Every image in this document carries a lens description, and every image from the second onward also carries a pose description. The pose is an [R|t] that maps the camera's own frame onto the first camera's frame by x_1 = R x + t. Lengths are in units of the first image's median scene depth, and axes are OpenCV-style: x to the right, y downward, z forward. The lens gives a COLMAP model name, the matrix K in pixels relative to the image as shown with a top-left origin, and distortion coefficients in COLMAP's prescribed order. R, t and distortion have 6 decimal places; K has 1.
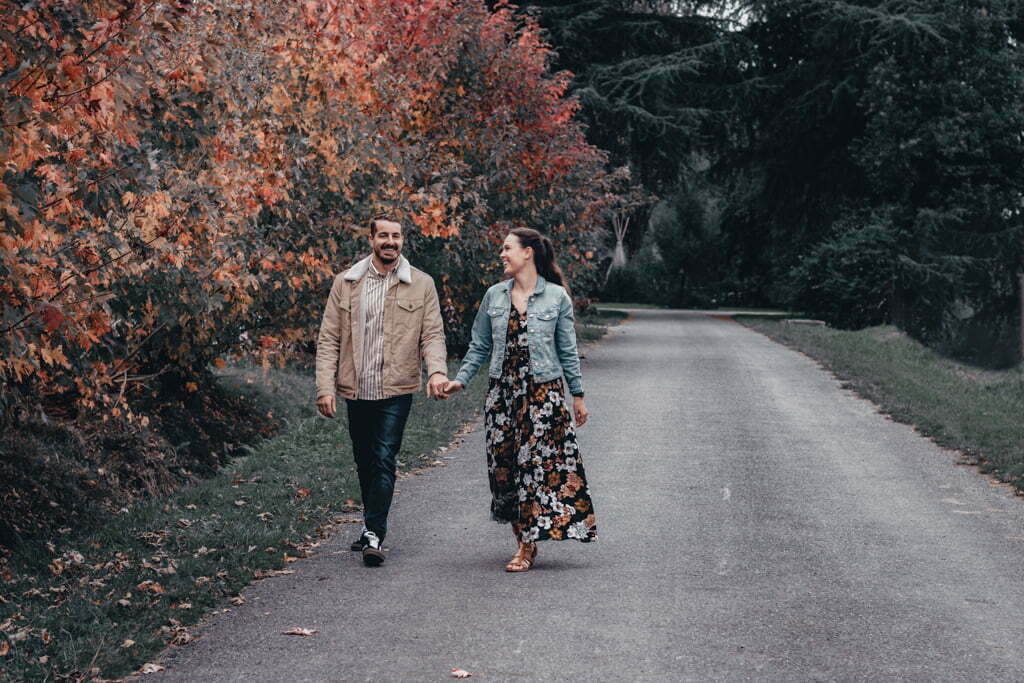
lens RADIAL K [[2419.8, 0, 511.2], [0, 2419.8, 342.2], [0, 0, 1]] dist [-0.001569, 0.000000]
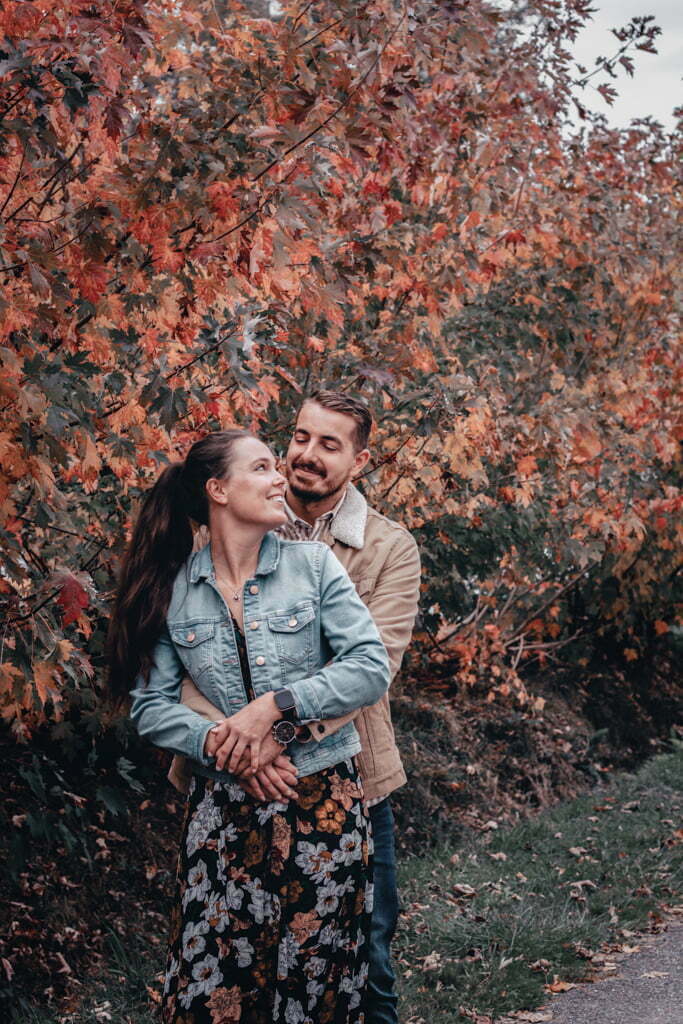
lens RADIAL K [[2419.8, 0, 342.1], [0, 2419.8, 508.8], [0, 0, 1]] dist [-0.001569, 0.000000]
pose [[0.931162, -0.008508, -0.364507, 0.071637], [-0.001143, 0.999655, -0.026252, -0.008659], [0.364604, 0.024862, 0.930831, 0.265178]]
